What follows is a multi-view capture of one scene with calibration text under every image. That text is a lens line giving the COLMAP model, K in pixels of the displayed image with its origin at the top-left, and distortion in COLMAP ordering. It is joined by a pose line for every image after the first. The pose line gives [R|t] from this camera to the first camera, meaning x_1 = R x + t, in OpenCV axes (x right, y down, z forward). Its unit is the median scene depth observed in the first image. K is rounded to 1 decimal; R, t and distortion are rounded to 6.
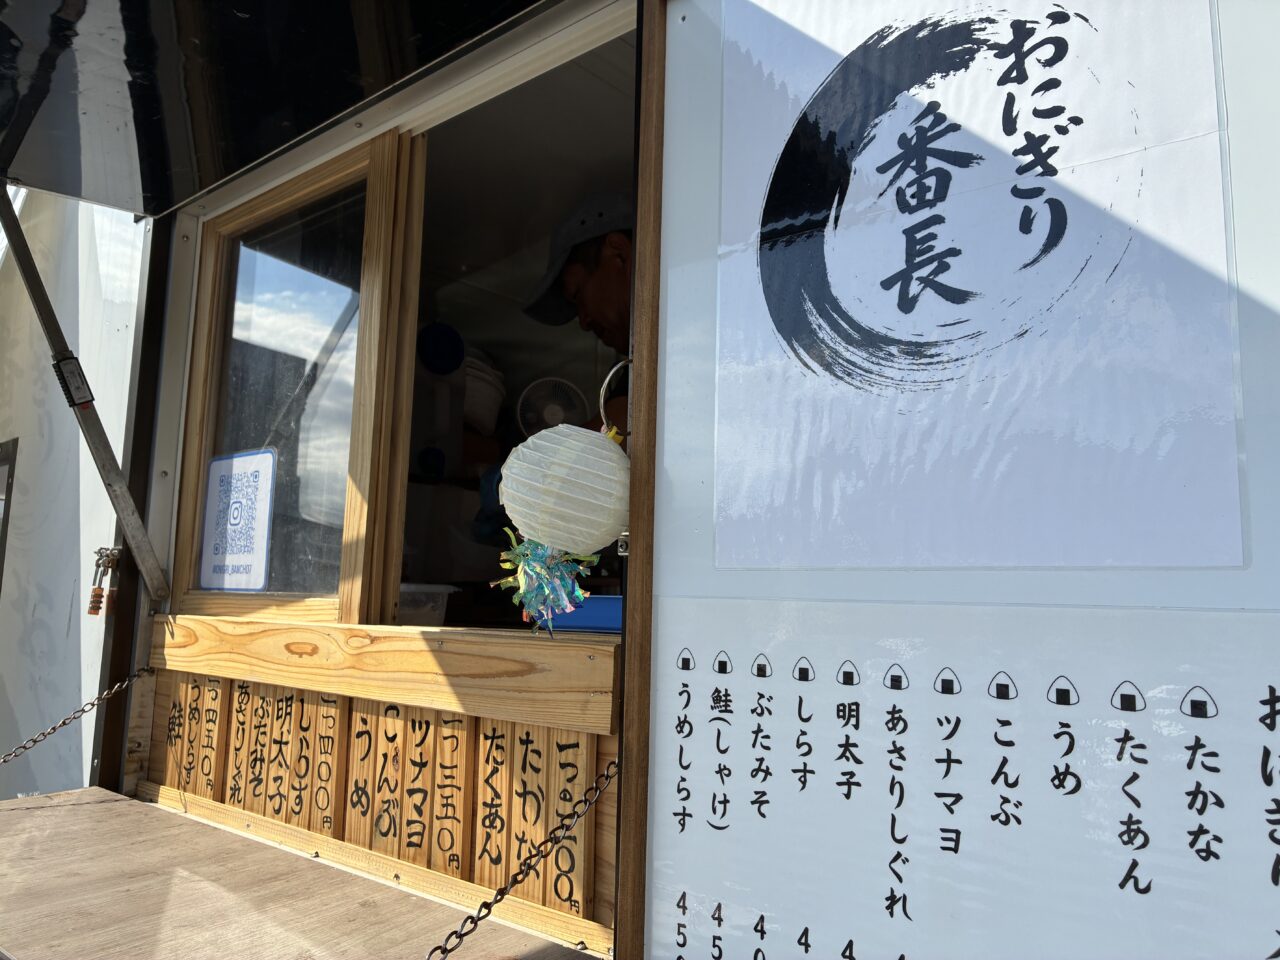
lens RADIAL K [[979.4, 0, 640.0], [0, 979.4, 480.0], [0, 0, 1]] dist [0.046151, -0.065216]
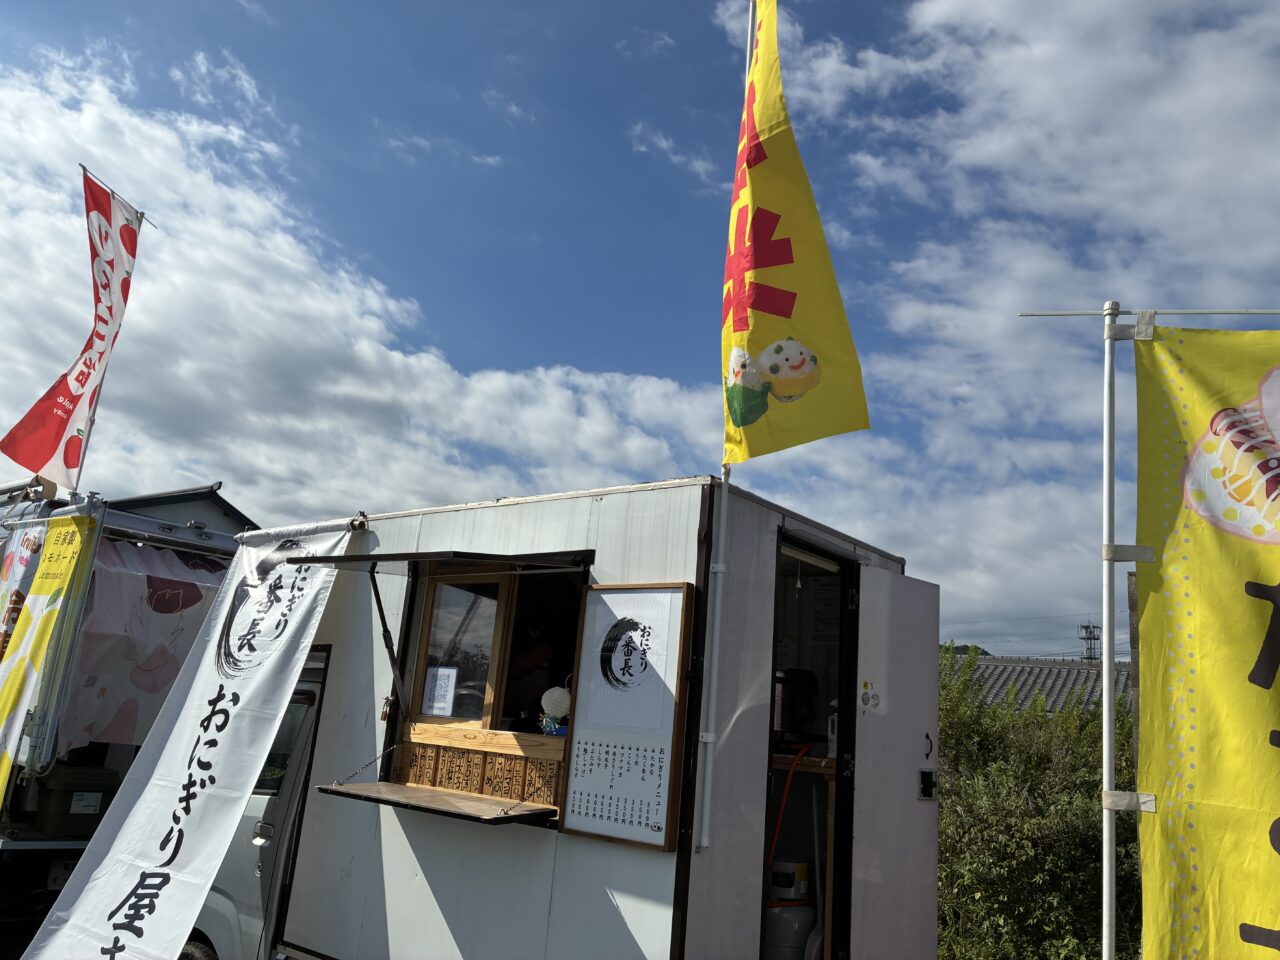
lens RADIAL K [[979.4, 0, 640.0], [0, 979.4, 480.0], [0, 0, 1]] dist [0.046151, -0.065216]
pose [[0.997847, 0.061935, 0.021559, 0.113743], [-0.059034, 0.991489, -0.116038, -0.385868], [-0.028562, 0.114516, 0.993011, -2.773667]]
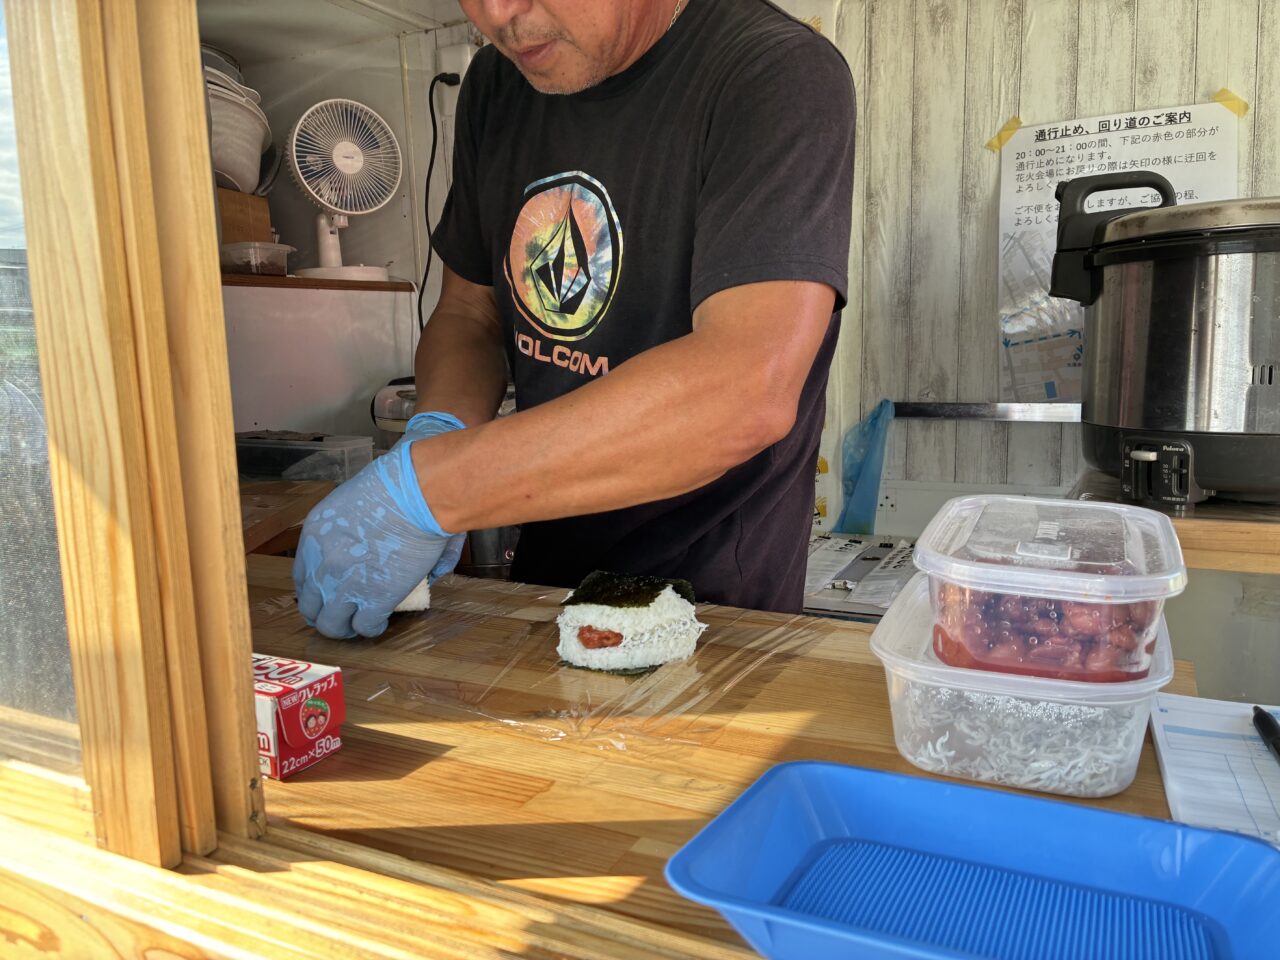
lens RADIAL K [[975.5, 0, 640.0], [0, 975.5, 480.0], [0, 0, 1]] dist [0.061050, -0.070226]
pose [[0.968681, -0.087559, 0.232357, -0.210431], [0.020056, 0.960298, 0.278255, -0.112883], [-0.247495, -0.264881, 0.931979, 0.735456]]
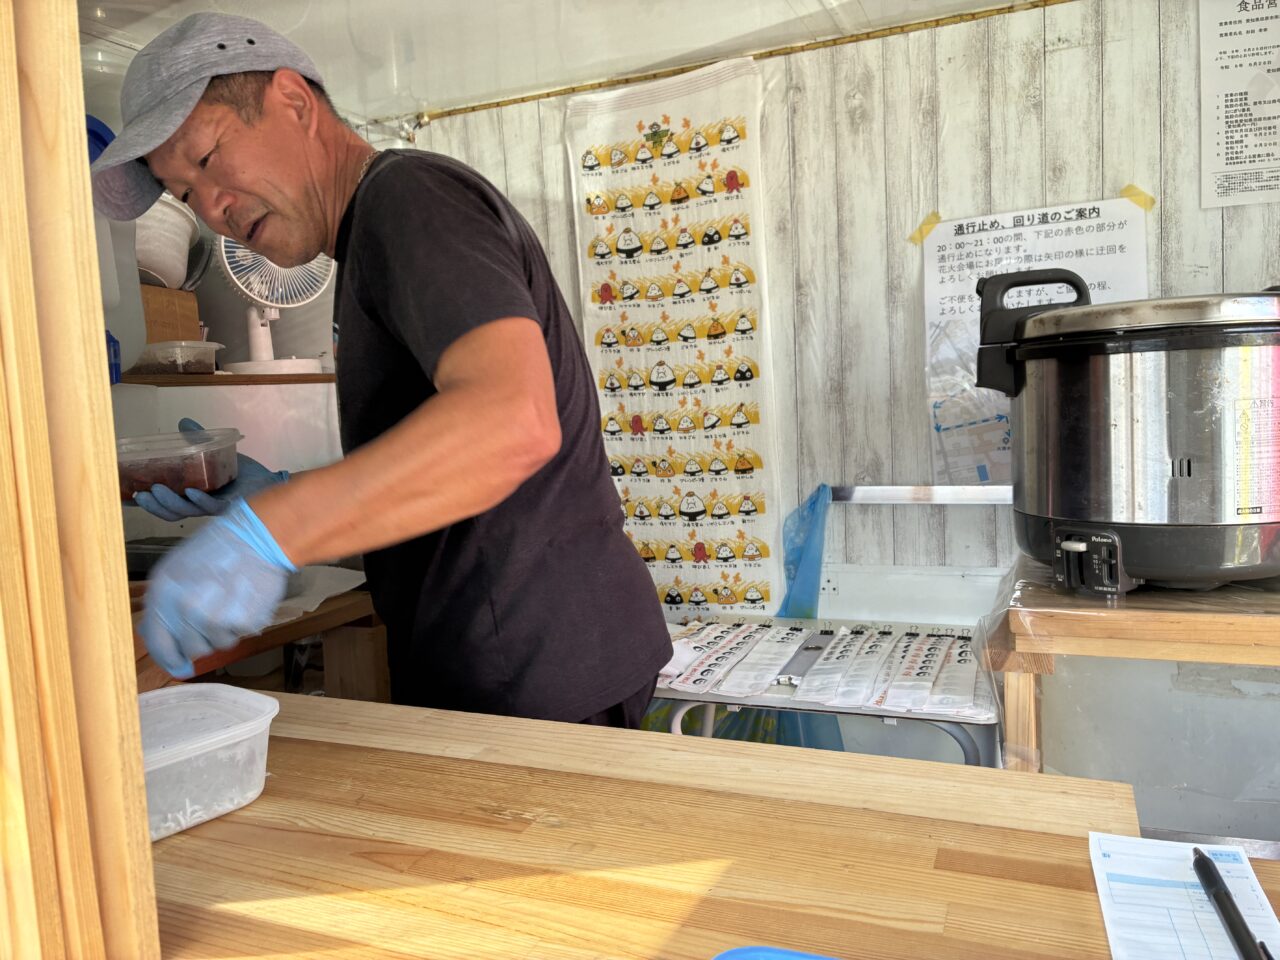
lens RADIAL K [[979.4, 0, 640.0], [0, 979.4, 480.0], [0, 0, 1]] dist [0.046151, -0.065216]
pose [[0.951451, -0.098068, 0.291760, -0.192653], [0.033437, 0.975208, 0.218751, -0.164840], [-0.305979, -0.198375, 0.931141, 0.756935]]
